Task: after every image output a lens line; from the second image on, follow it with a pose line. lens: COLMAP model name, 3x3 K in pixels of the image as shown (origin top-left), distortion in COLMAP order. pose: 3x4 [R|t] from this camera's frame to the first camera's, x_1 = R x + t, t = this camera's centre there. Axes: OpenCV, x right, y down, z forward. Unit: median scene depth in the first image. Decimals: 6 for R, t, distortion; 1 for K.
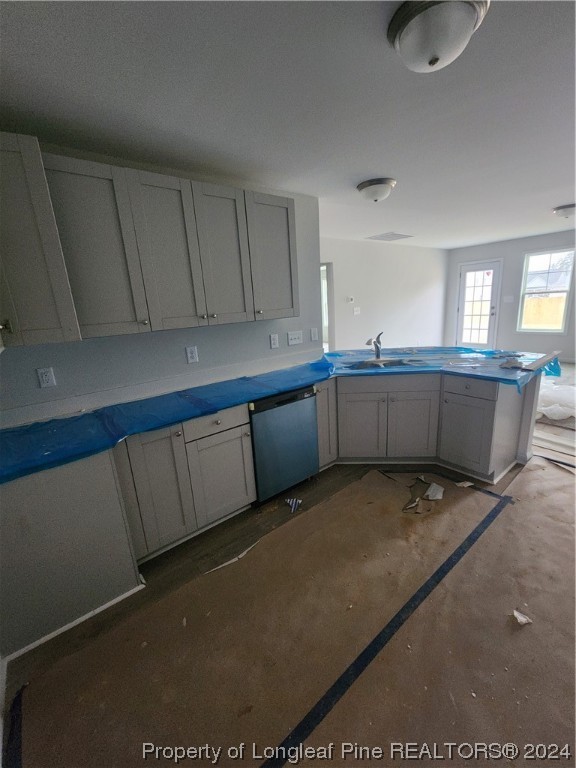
lens RADIAL K [[319.1, 0, 288.0], [0, 319.1, 384.0], [0, 0, 1]] dist [0.000333, 0.000028]
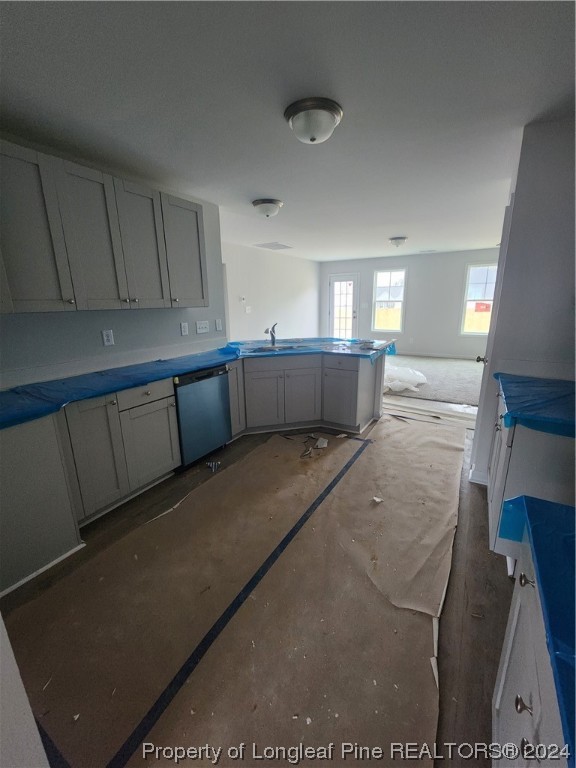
lens RADIAL K [[319.1, 0, 288.0], [0, 319.1, 384.0], [0, 0, 1]] dist [0.000333, 0.000028]
pose [[0.936761, -0.040938, 0.347566, -0.120831], [0.045067, 0.998977, -0.003801, 0.094138], [-0.347055, 0.019224, 0.937648, -0.195040]]
